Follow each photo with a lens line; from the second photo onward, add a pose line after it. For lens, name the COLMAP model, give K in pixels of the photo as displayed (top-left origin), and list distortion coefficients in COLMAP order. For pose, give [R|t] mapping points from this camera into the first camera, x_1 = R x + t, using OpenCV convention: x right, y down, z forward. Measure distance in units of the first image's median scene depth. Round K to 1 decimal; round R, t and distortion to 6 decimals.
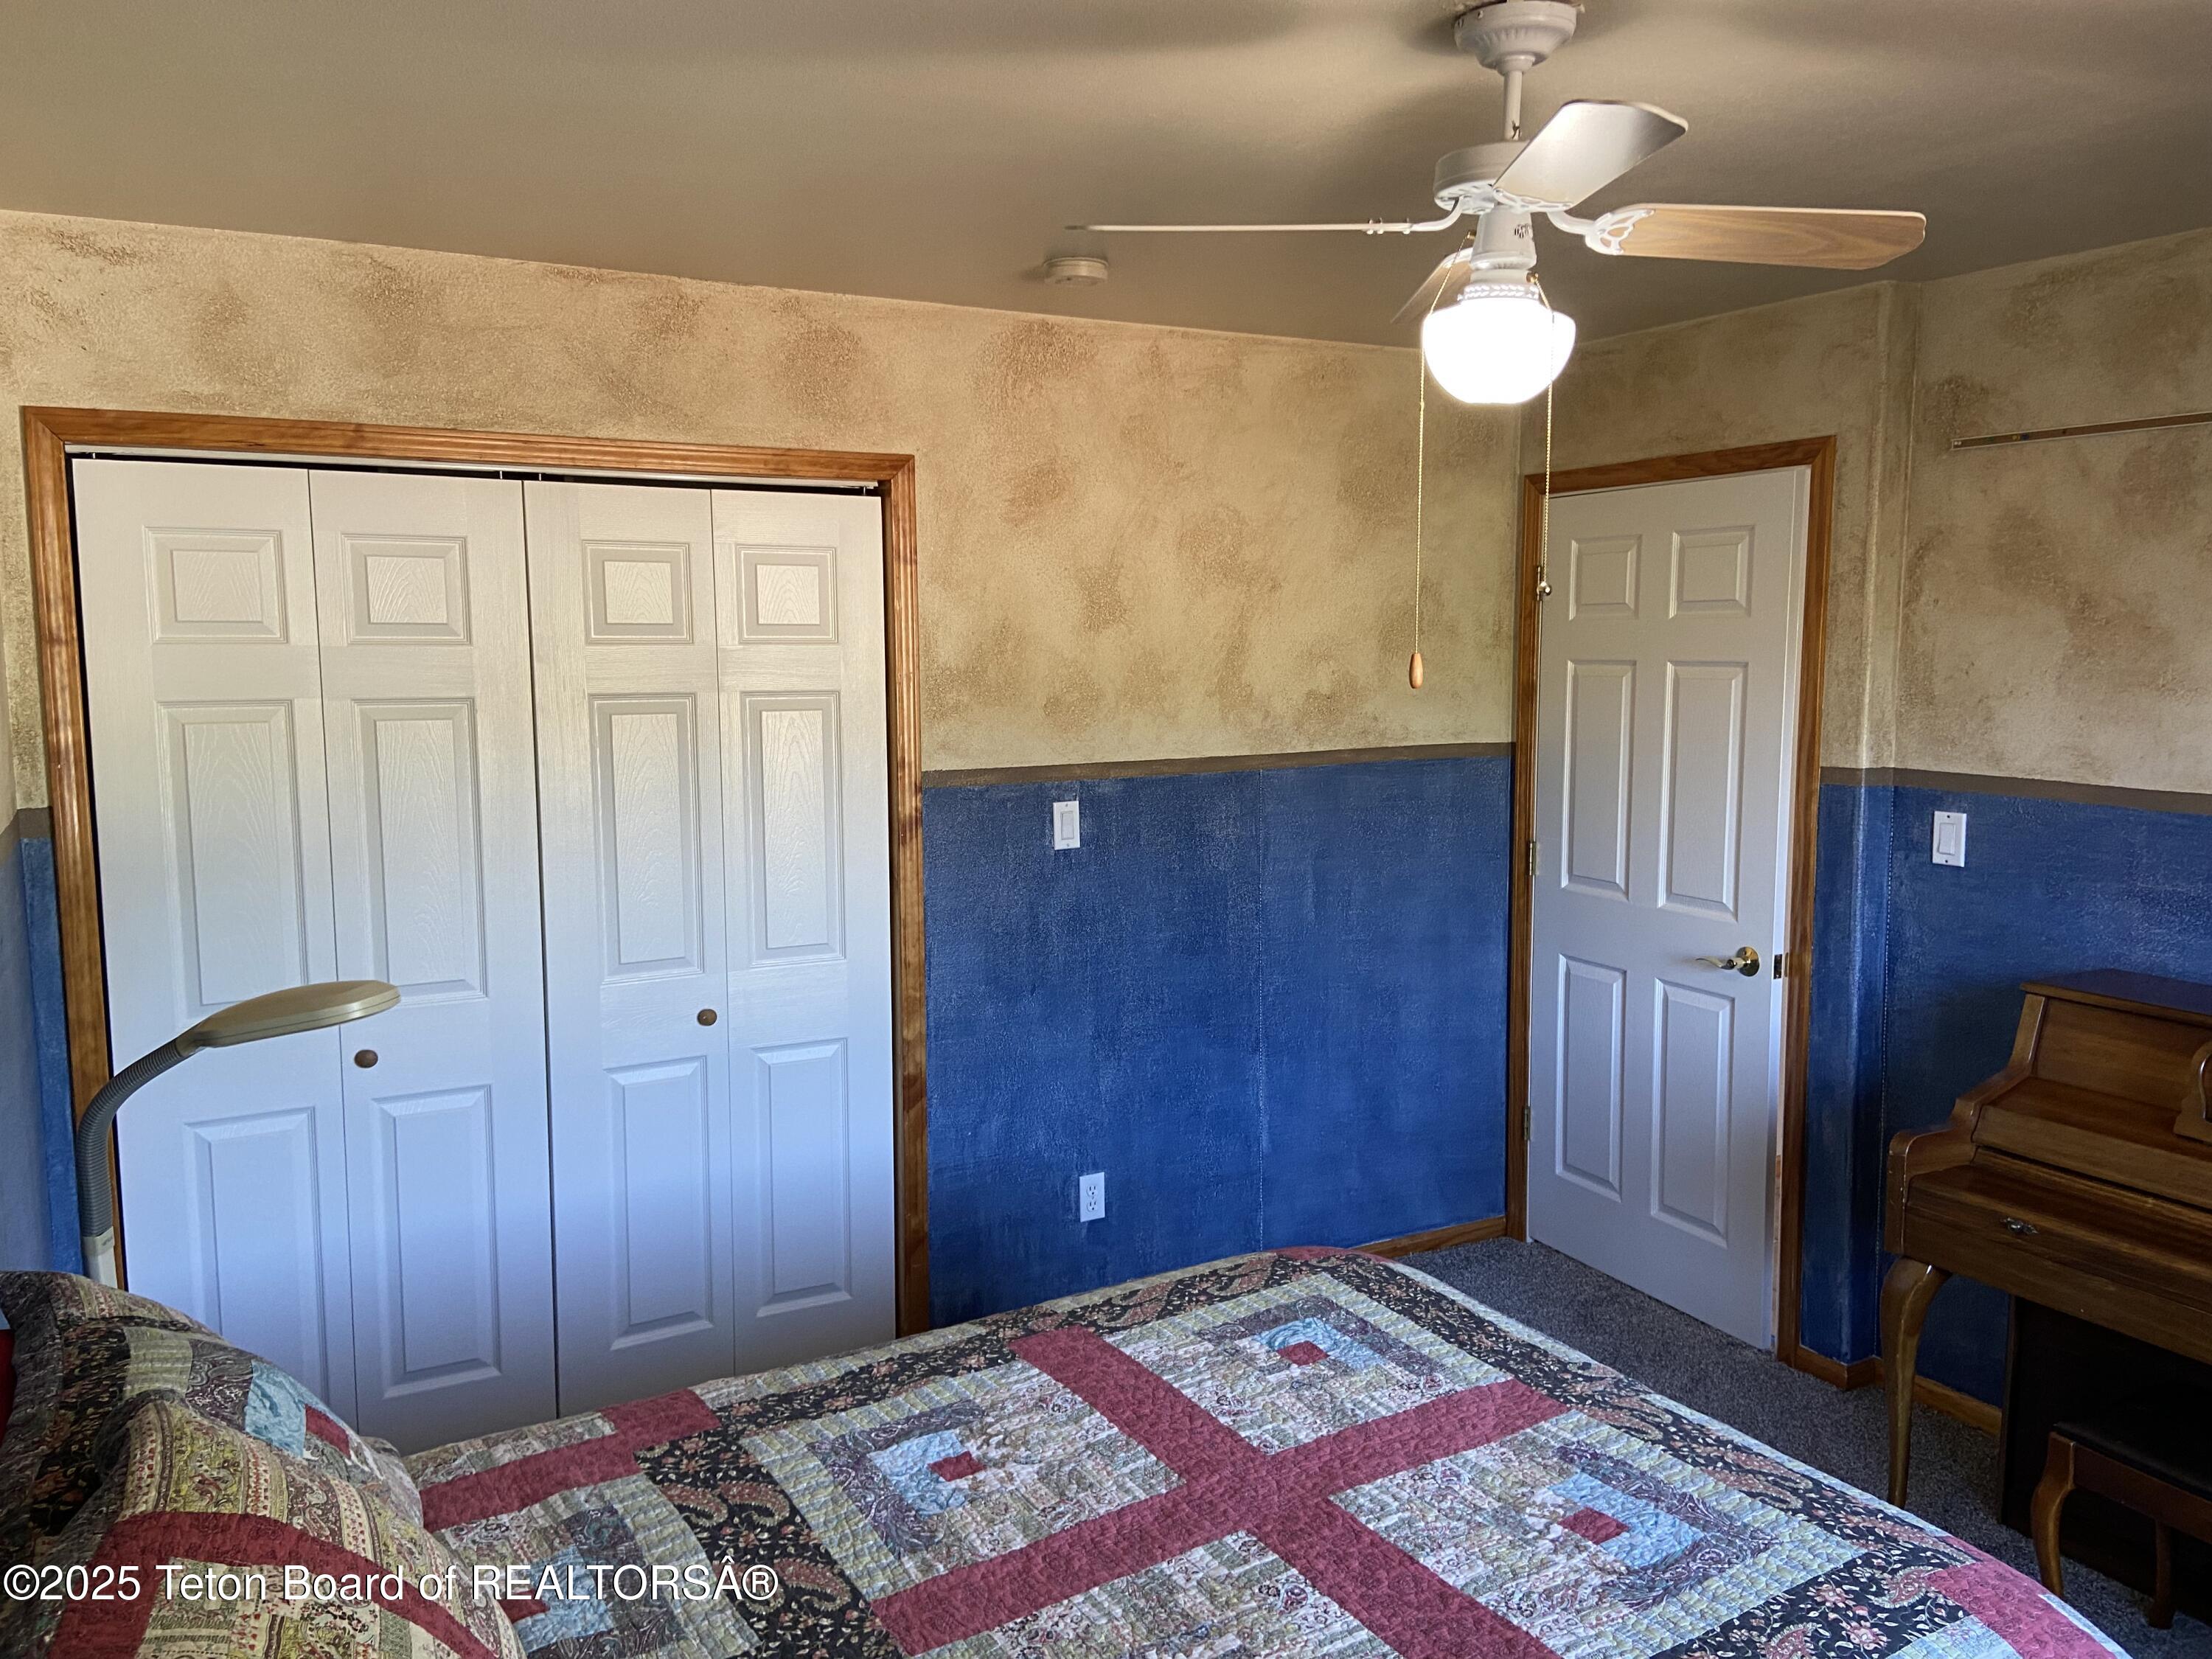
lens RADIAL K [[1680.3, 0, 1100.0], [0, 1680.3, 817.5], [0, 0, 1]] dist [0.142166, -0.189890]
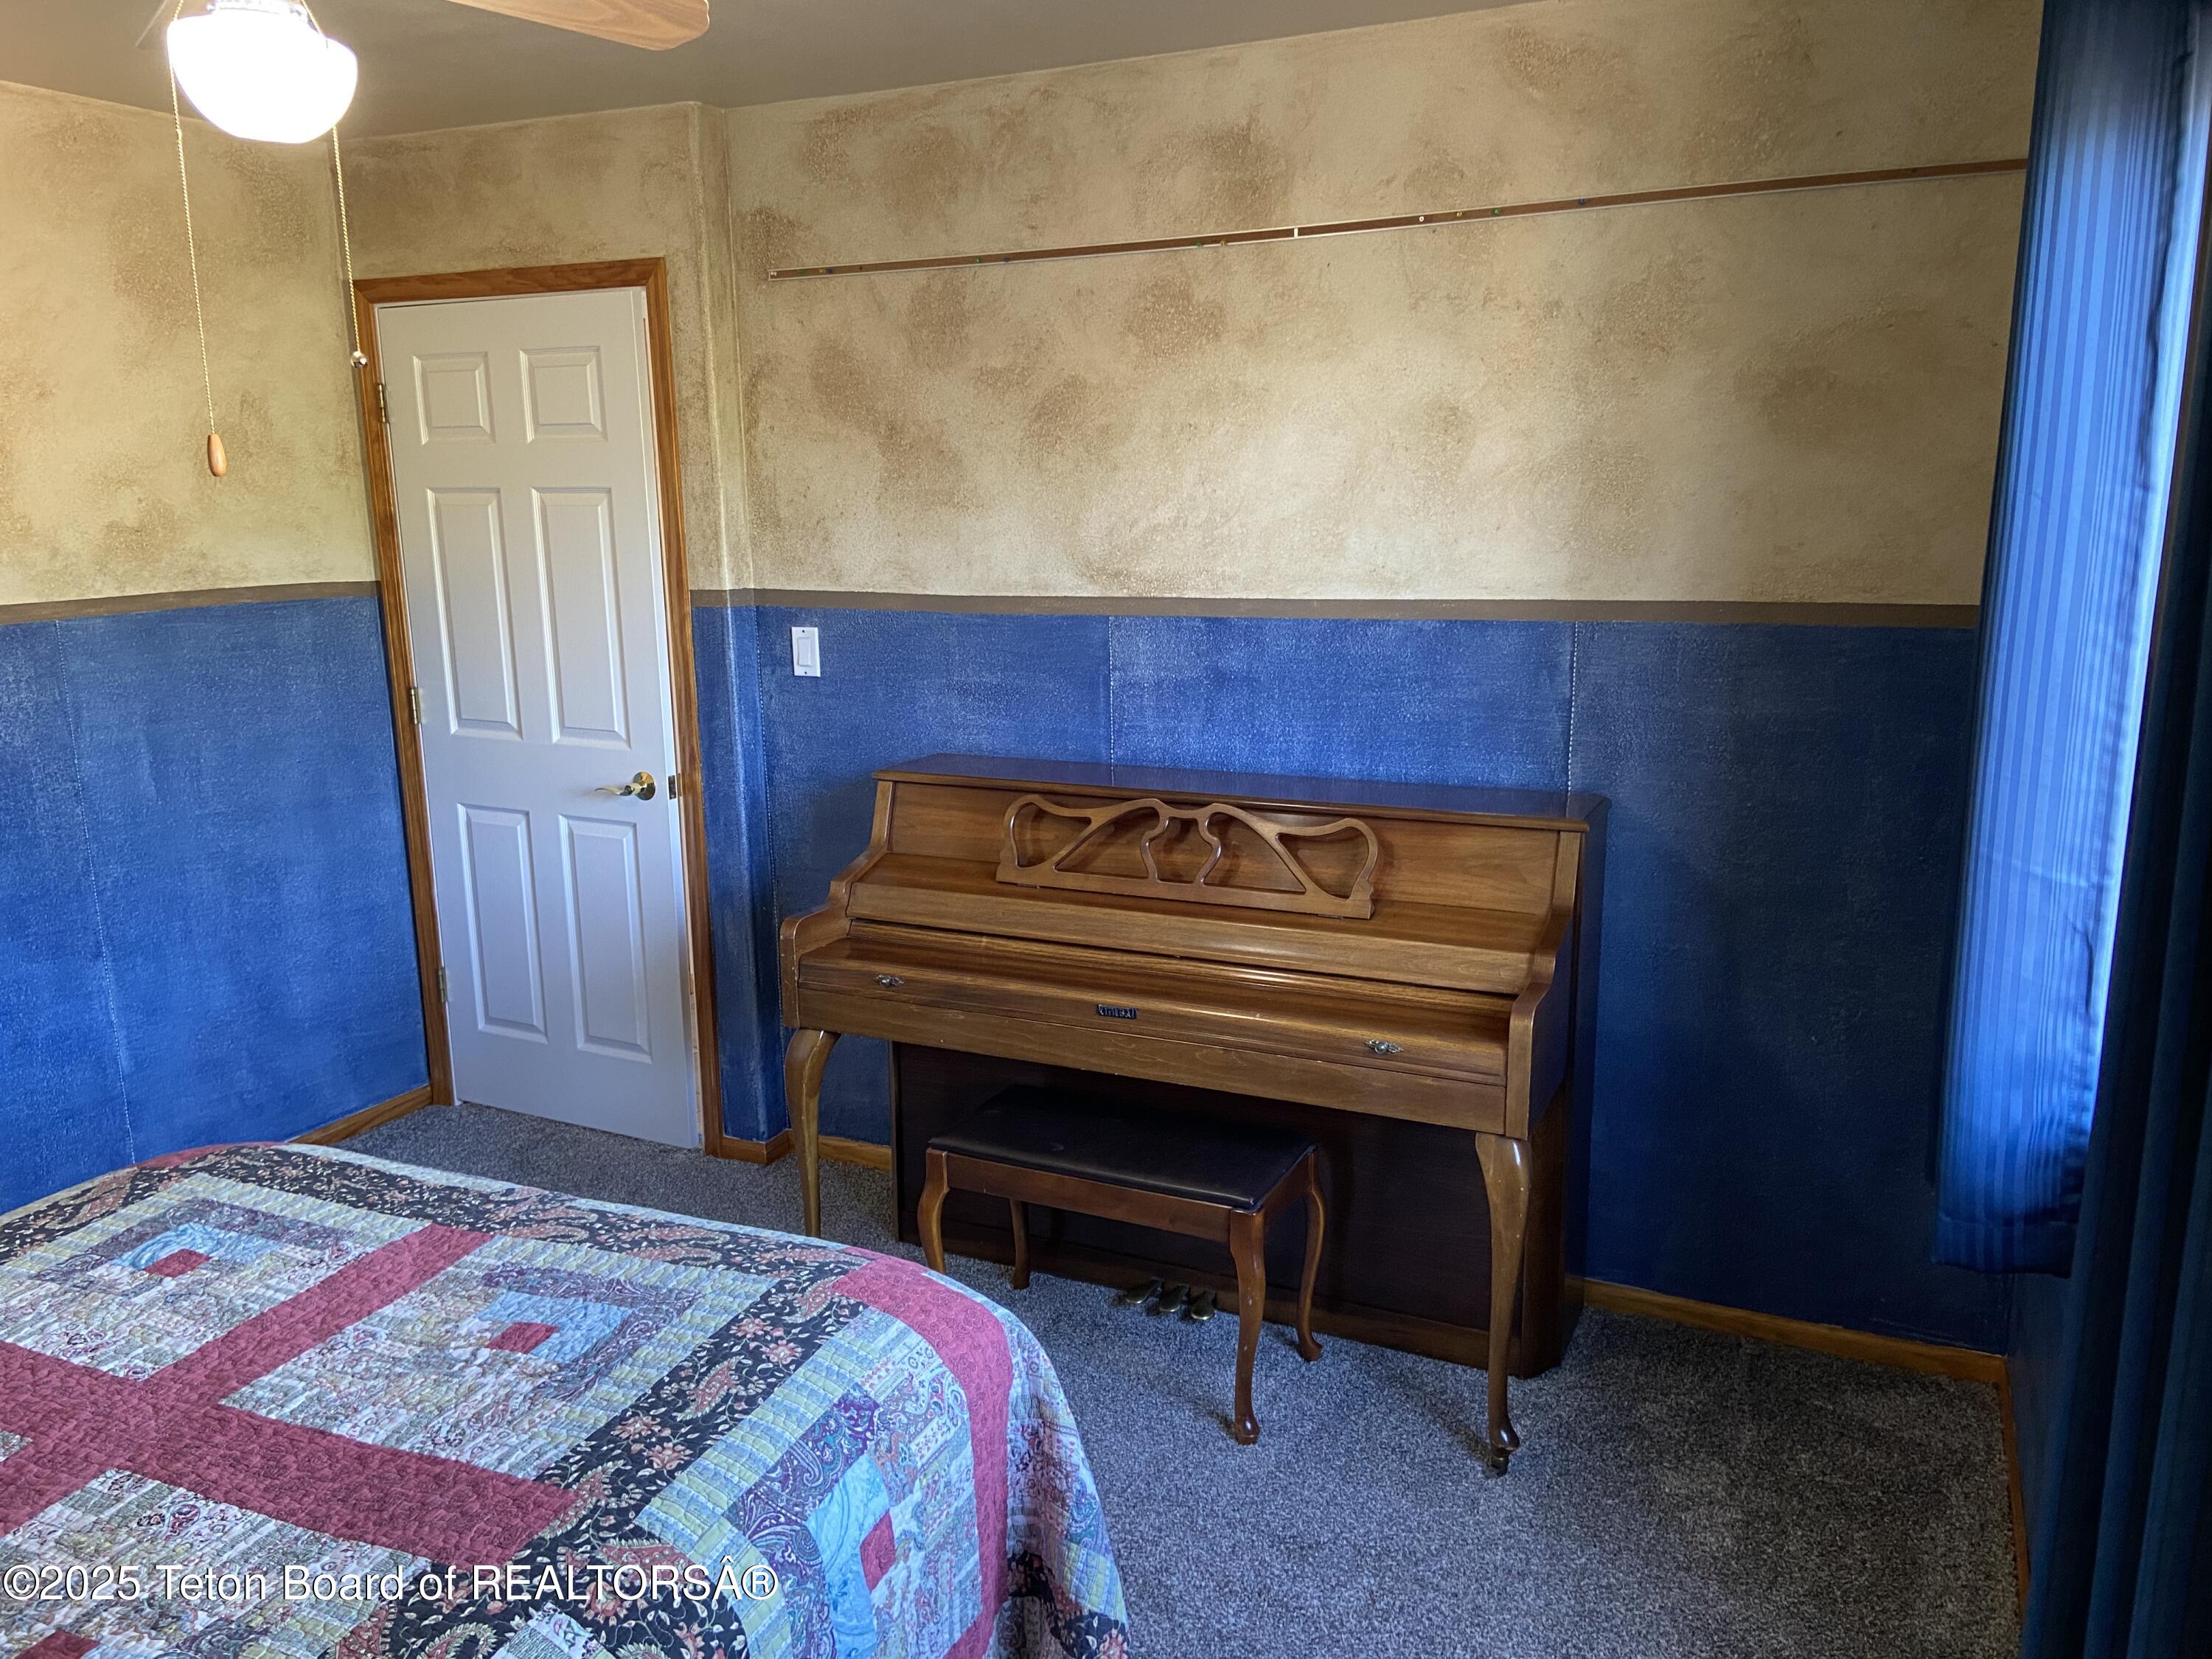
lens RADIAL K [[1668.8, 0, 1106.0], [0, 1668.8, 829.5], [0, 0, 1]] dist [0.122751, -0.152575]
pose [[0.806659, -0.122563, 0.578169, 0.016661], [0.072161, 0.991367, 0.109476, 0.023309], [-0.586595, -0.046588, 0.808539, 0.018230]]
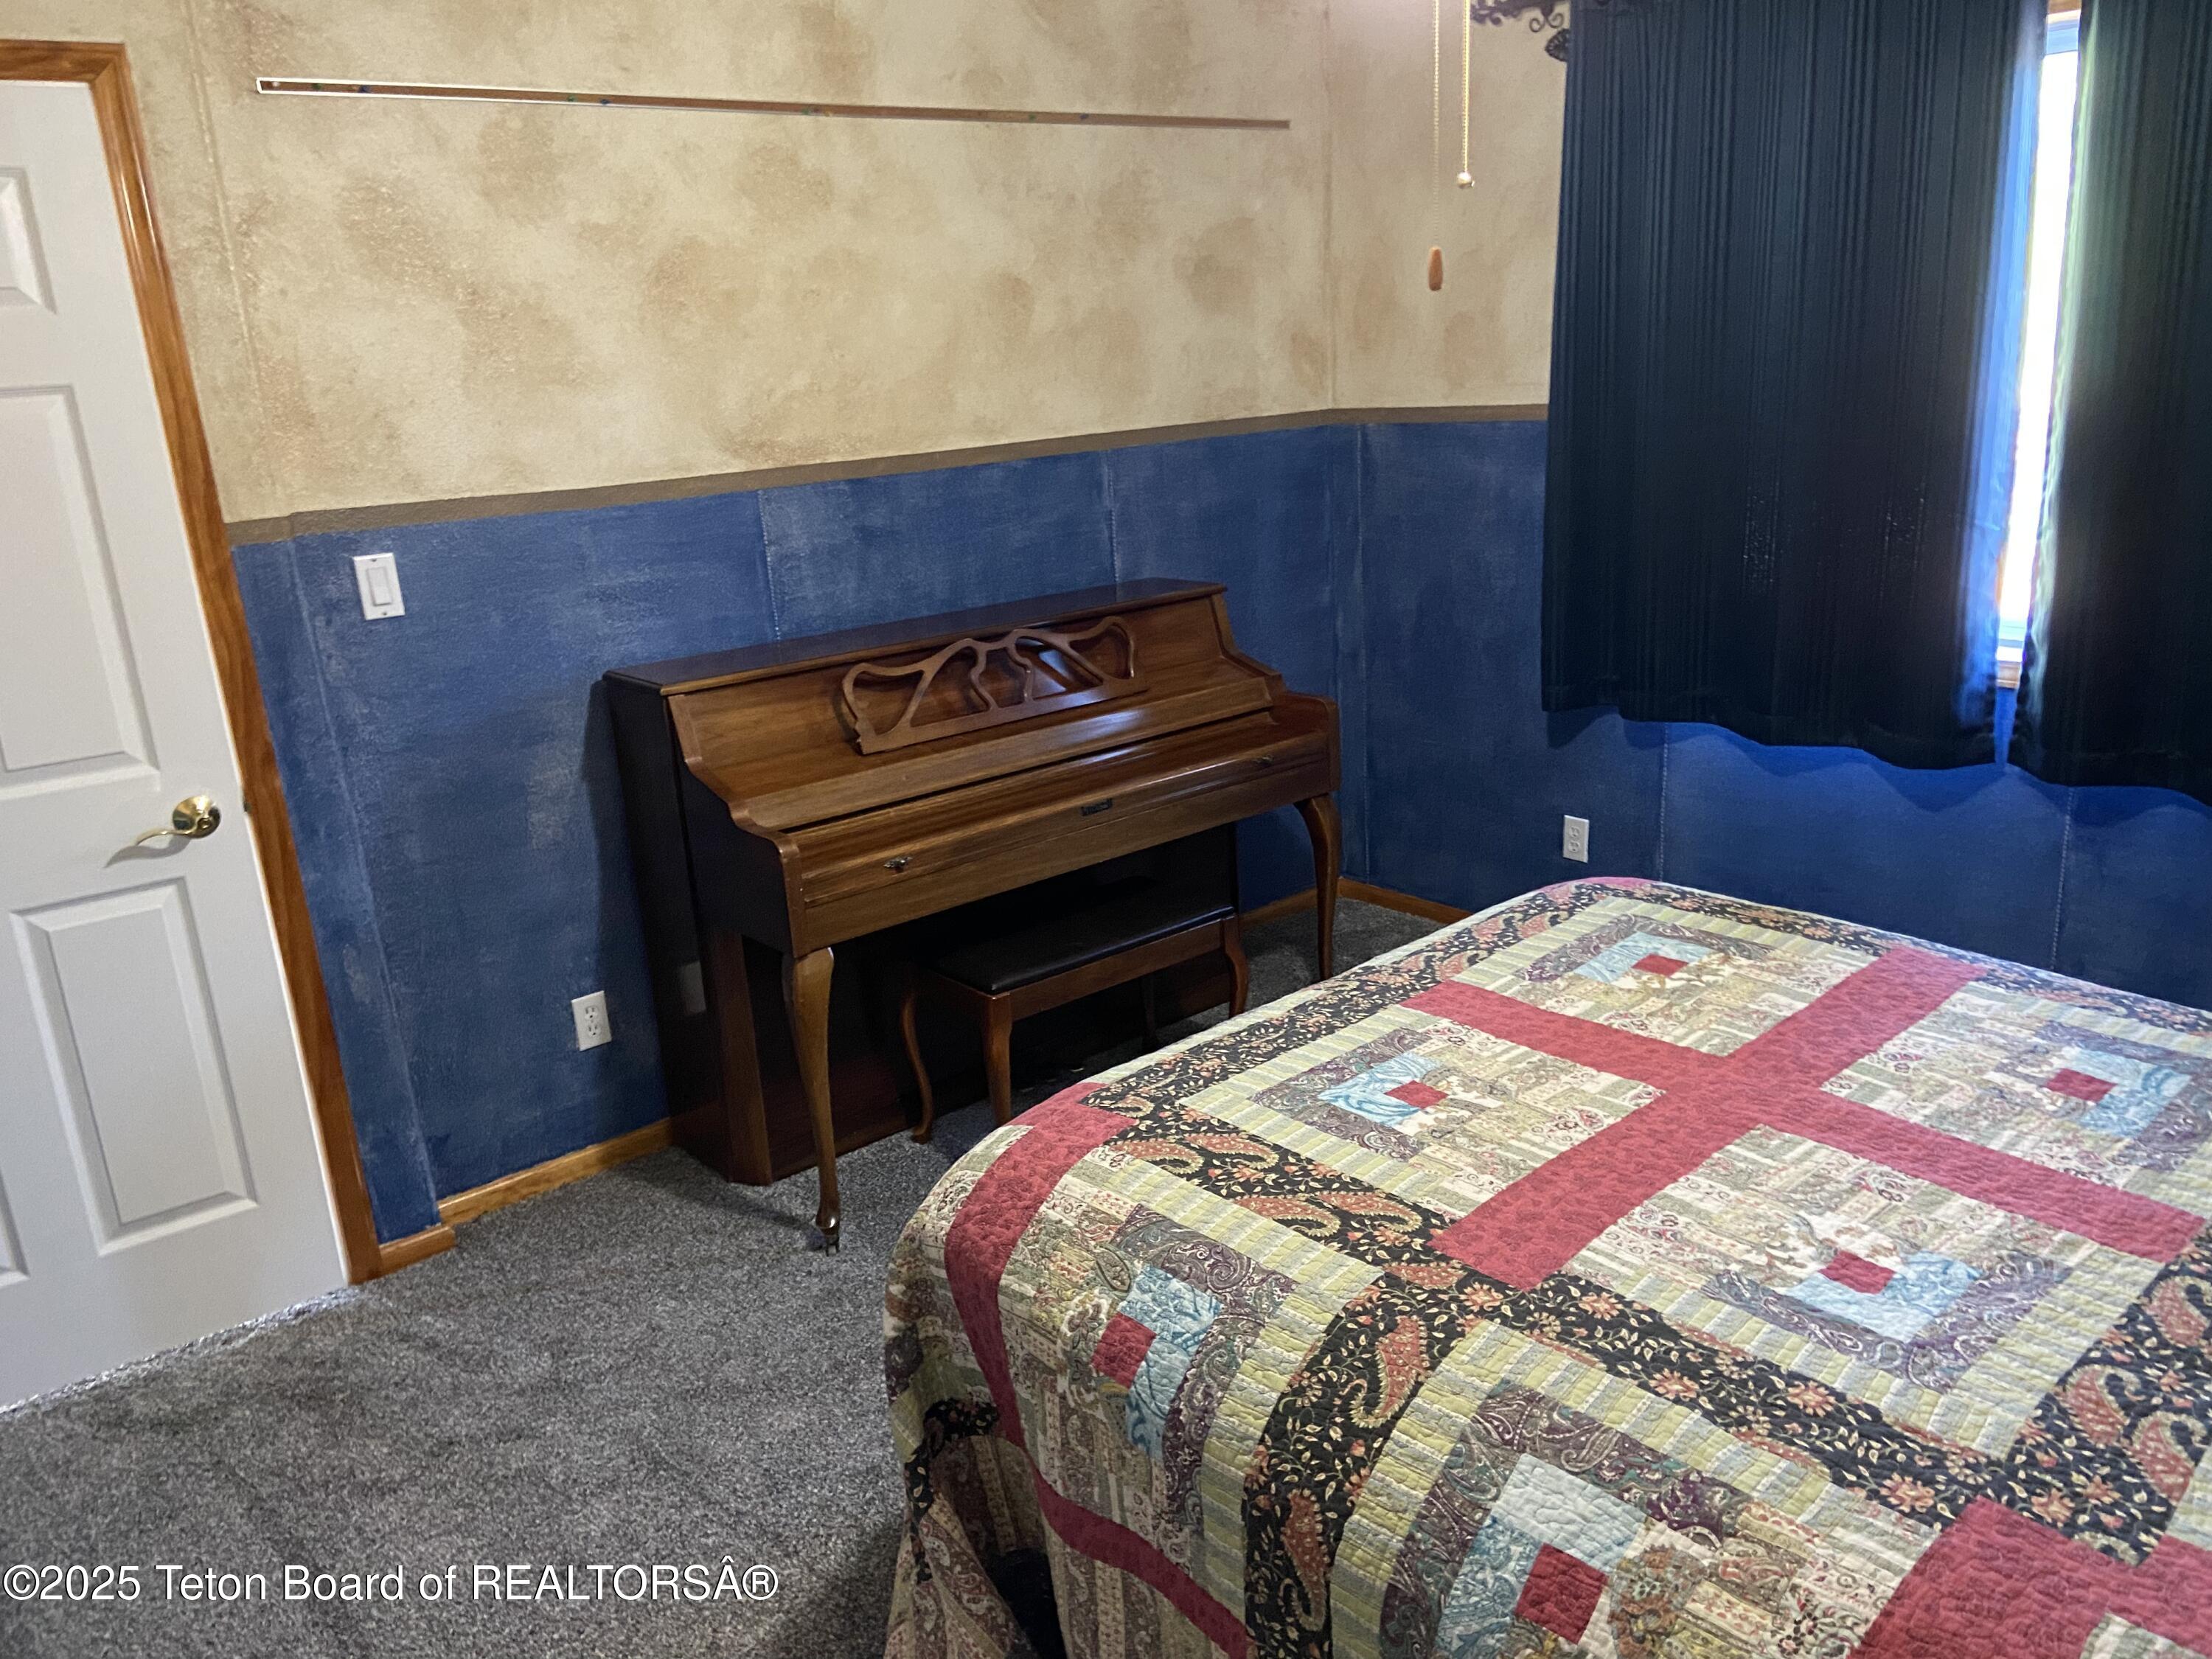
lens RADIAL K [[1668.8, 0, 1106.0], [0, 1668.8, 829.5], [0, 0, 1]] dist [0.122751, -0.152575]
pose [[-0.206672, -0.254516, 0.944727, -0.438796], [0.165900, 0.942475, 0.290202, -0.063623], [-0.964243, 0.216707, -0.152559, 0.875830]]
